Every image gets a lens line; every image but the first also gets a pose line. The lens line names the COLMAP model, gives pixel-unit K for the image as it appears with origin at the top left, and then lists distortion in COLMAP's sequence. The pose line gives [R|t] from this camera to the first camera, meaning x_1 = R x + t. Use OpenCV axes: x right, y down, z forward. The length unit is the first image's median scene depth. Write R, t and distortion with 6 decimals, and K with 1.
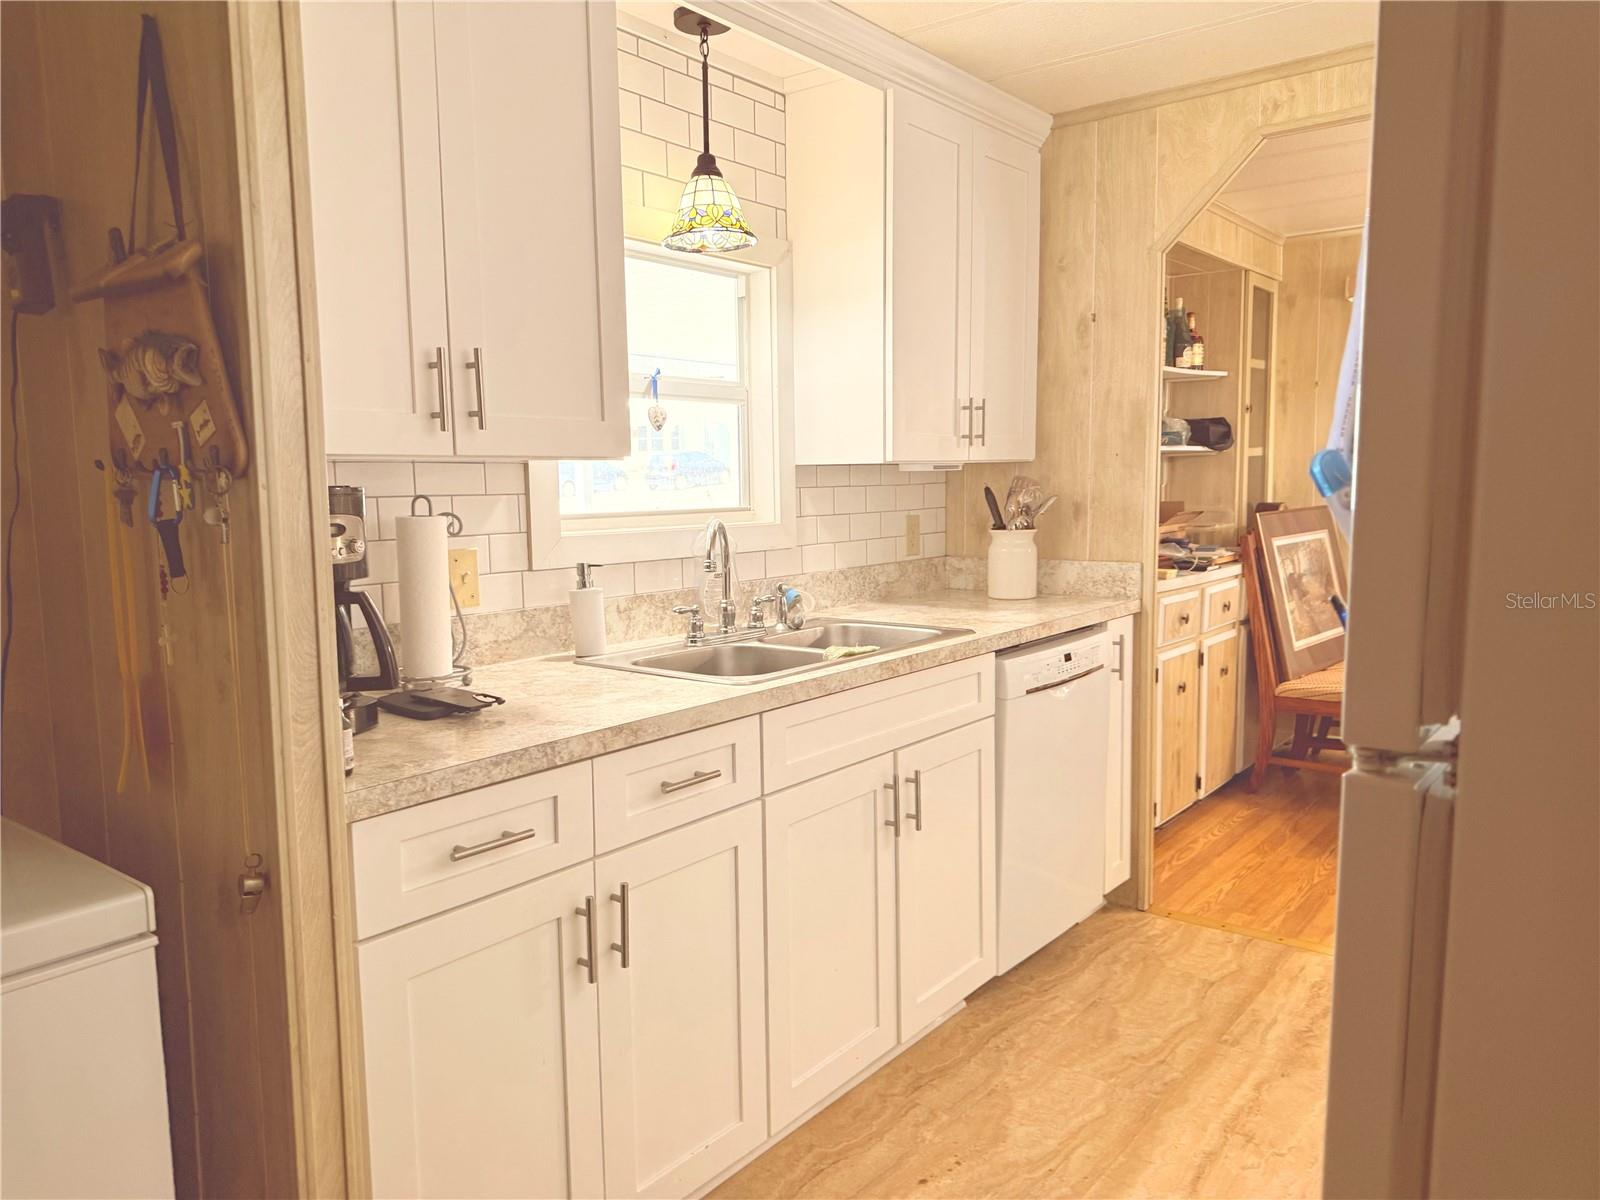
lens RADIAL K [[1131.8, 0, 800.0], [0, 1131.8, 600.0], [0, 0, 1]] dist [0.067595, 0.000059]
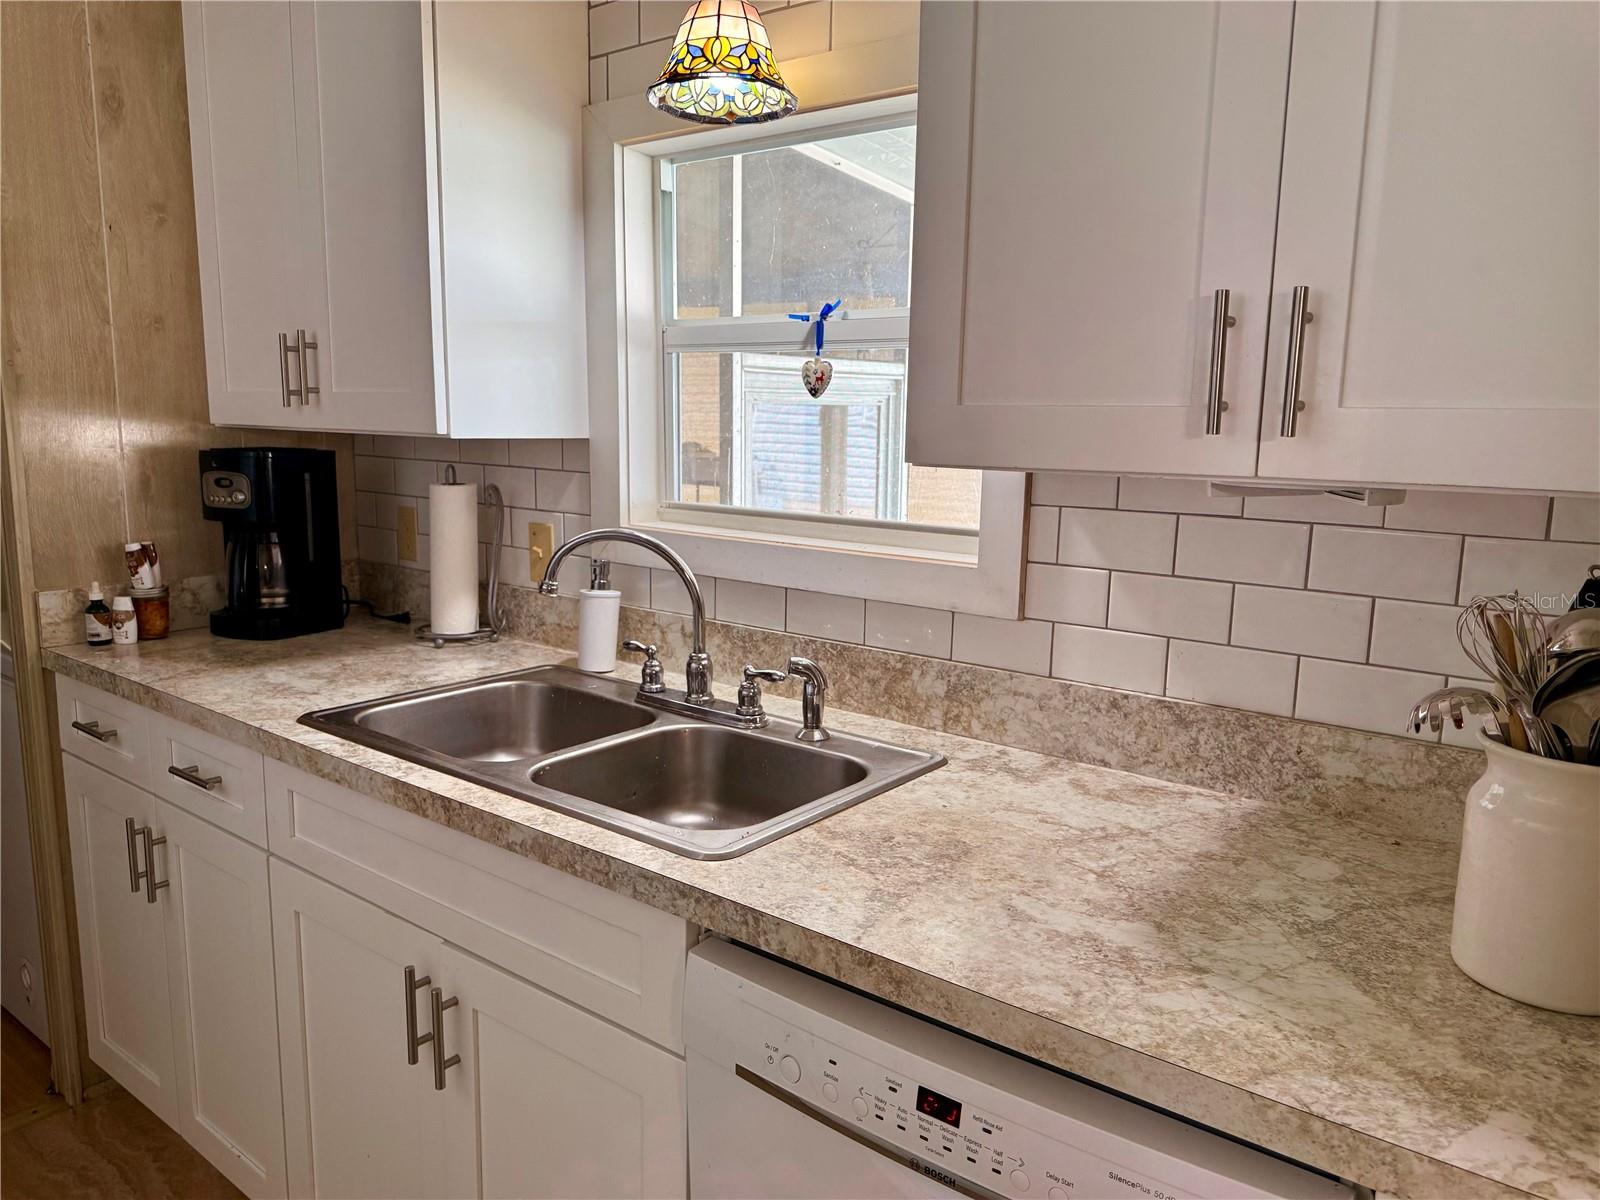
lens RADIAL K [[1131.8, 0, 800.0], [0, 1131.8, 600.0], [0, 0, 1]] dist [0.067595, 0.000059]
pose [[-0.010169, 0.179414, -0.983721, 0.562203], [-0.122751, 0.976107, 0.179295, -0.151829], [0.992385, 0.122576, 0.012098, 0.996429]]
